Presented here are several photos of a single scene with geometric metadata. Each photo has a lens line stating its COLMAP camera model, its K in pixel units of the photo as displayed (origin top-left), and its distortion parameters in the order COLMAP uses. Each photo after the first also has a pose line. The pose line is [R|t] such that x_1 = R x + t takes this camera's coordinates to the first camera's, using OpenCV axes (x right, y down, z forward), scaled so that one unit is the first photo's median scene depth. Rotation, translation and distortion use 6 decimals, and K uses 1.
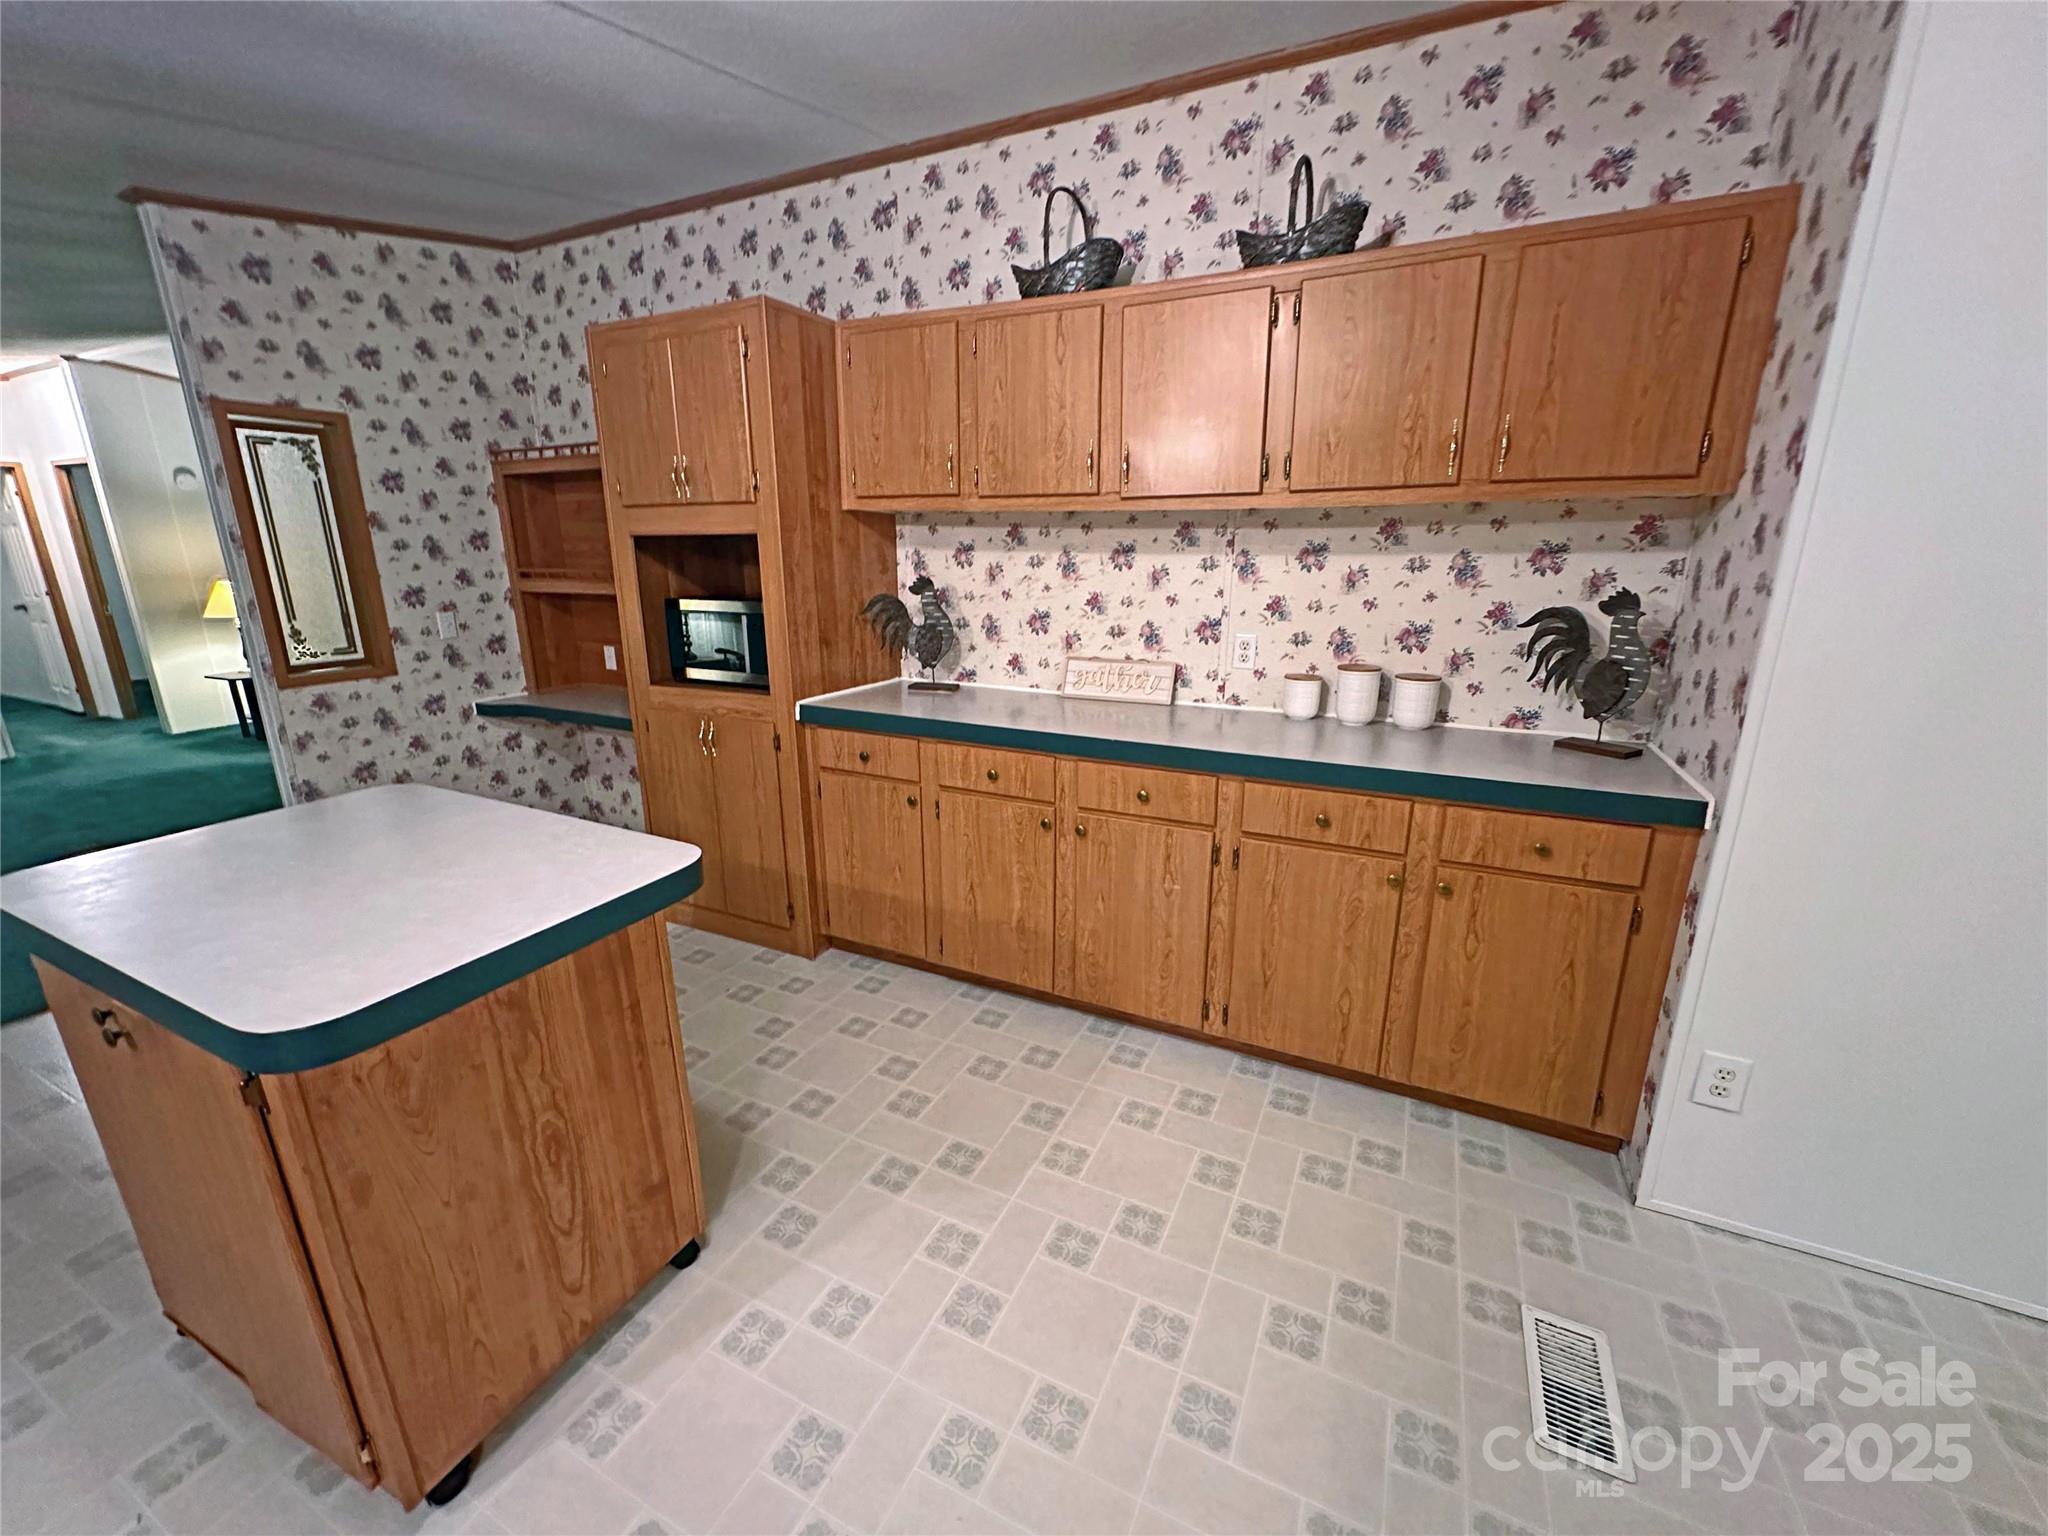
lens RADIAL K [[816.9, 0, 1024.7], [0, 816.9, 765.6], [0, 0, 1]] dist [-0.002115, 0.000461]
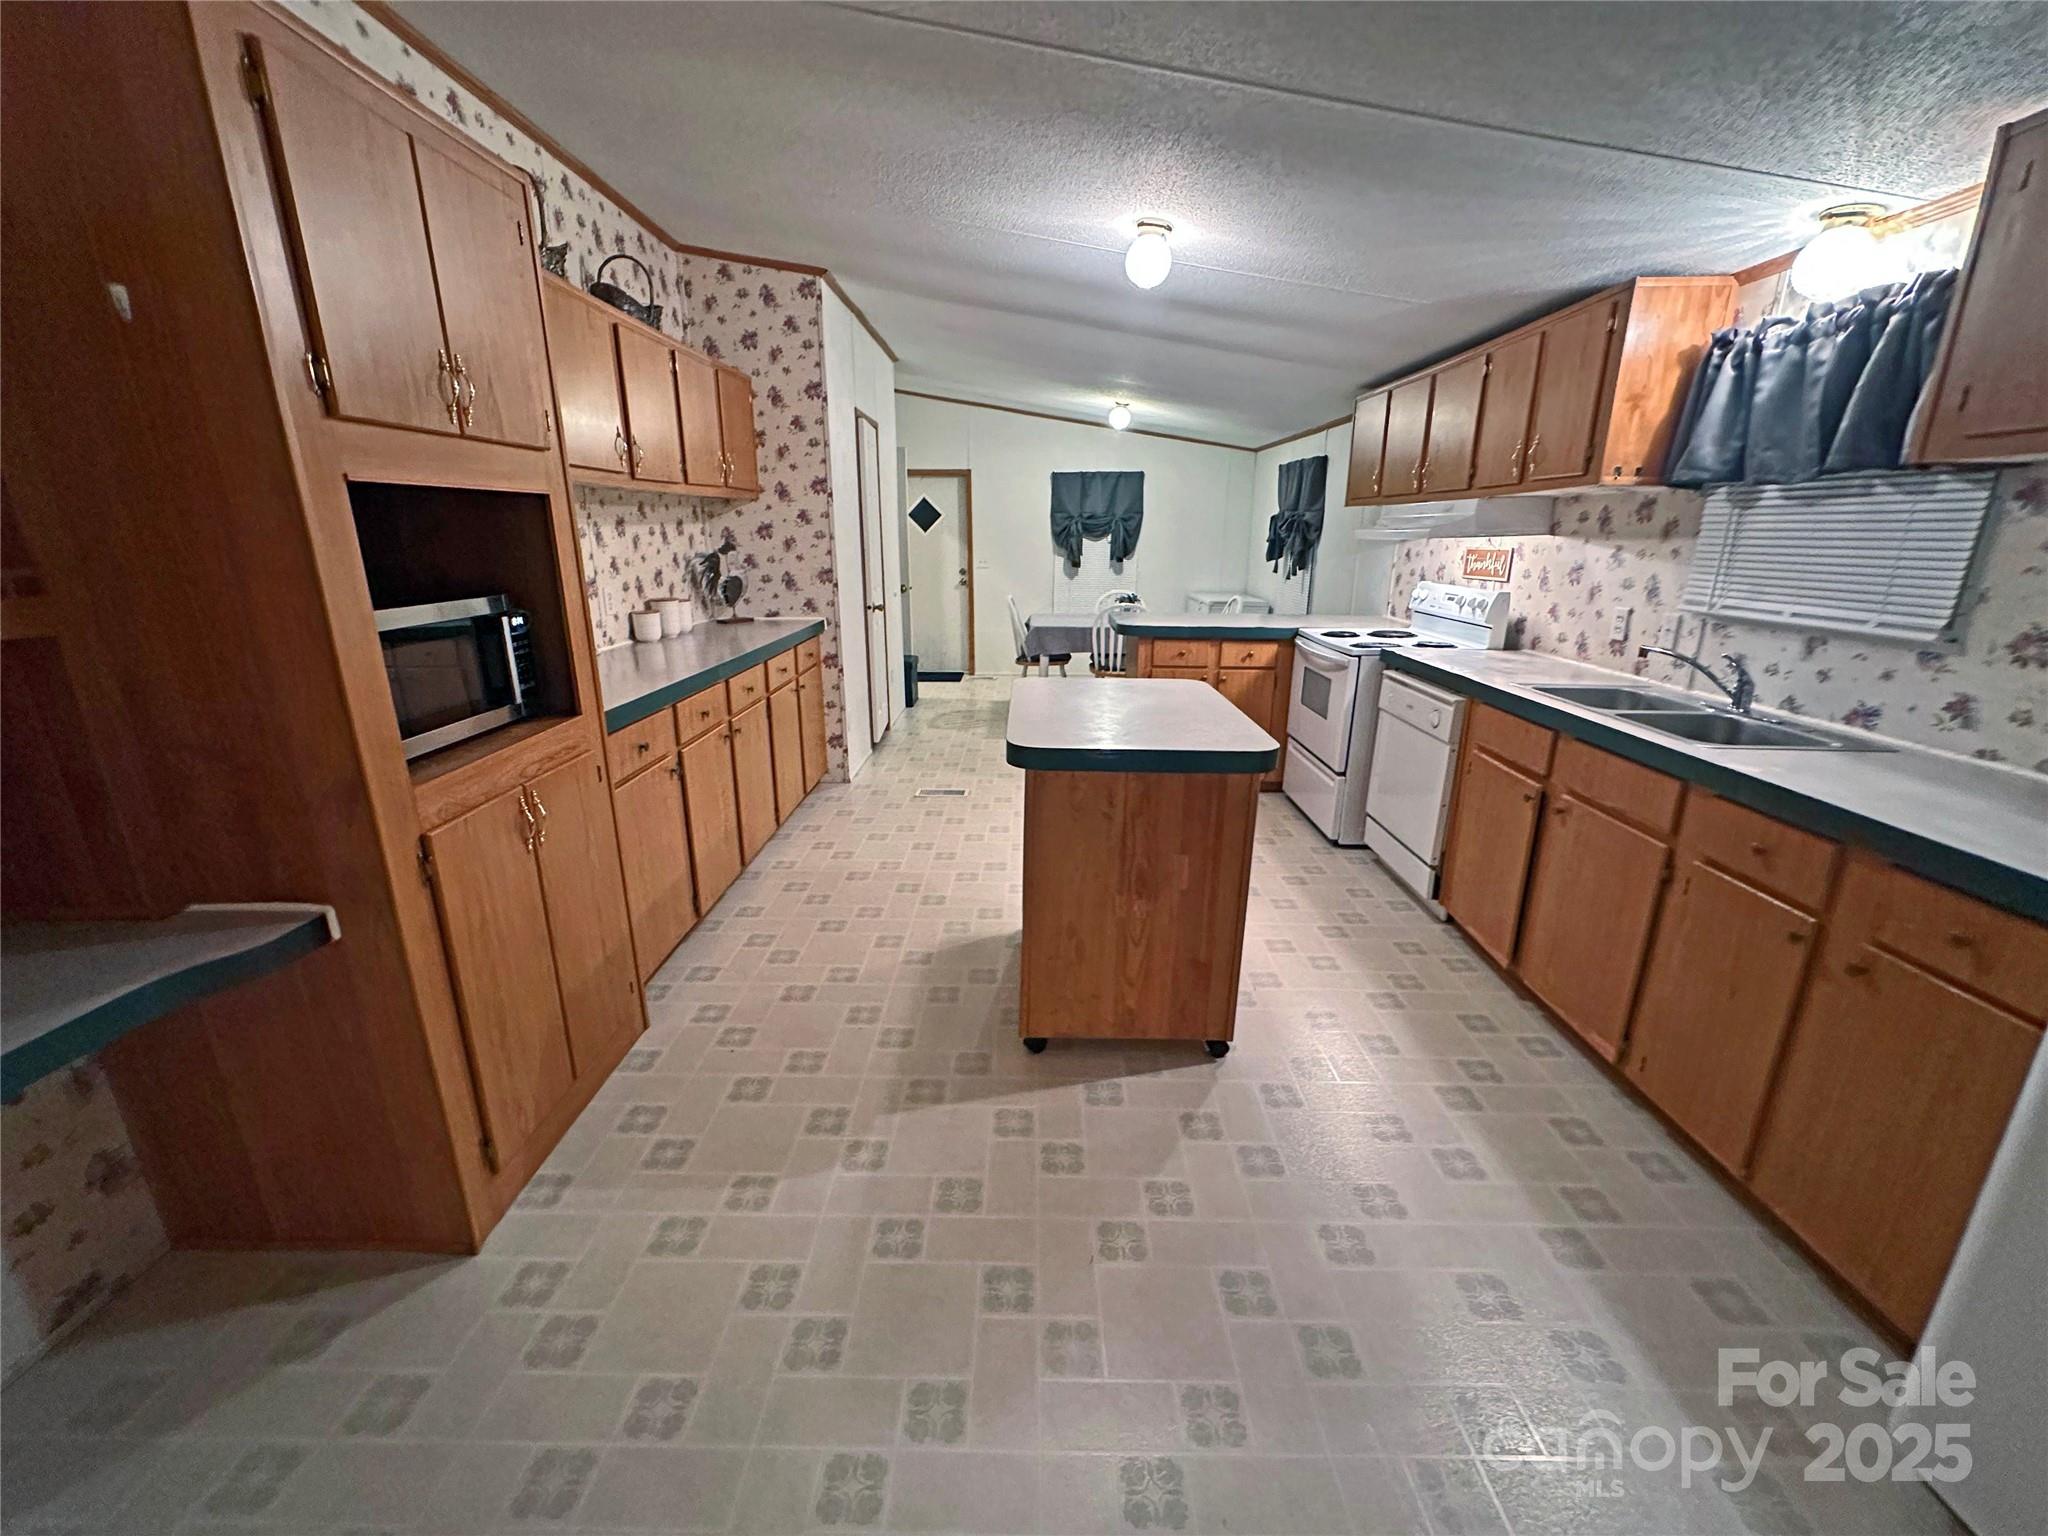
lens RADIAL K [[816.9, 0, 1024.7], [0, 816.9, 765.6], [0, 0, 1]] dist [-0.002115, 0.000461]
pose [[-0.429944, -0.251423, 0.867141, -1.376808], [0.229926, 0.898286, 0.374455, -0.276479], [-0.873088, 0.360373, -0.328404, 1.098249]]
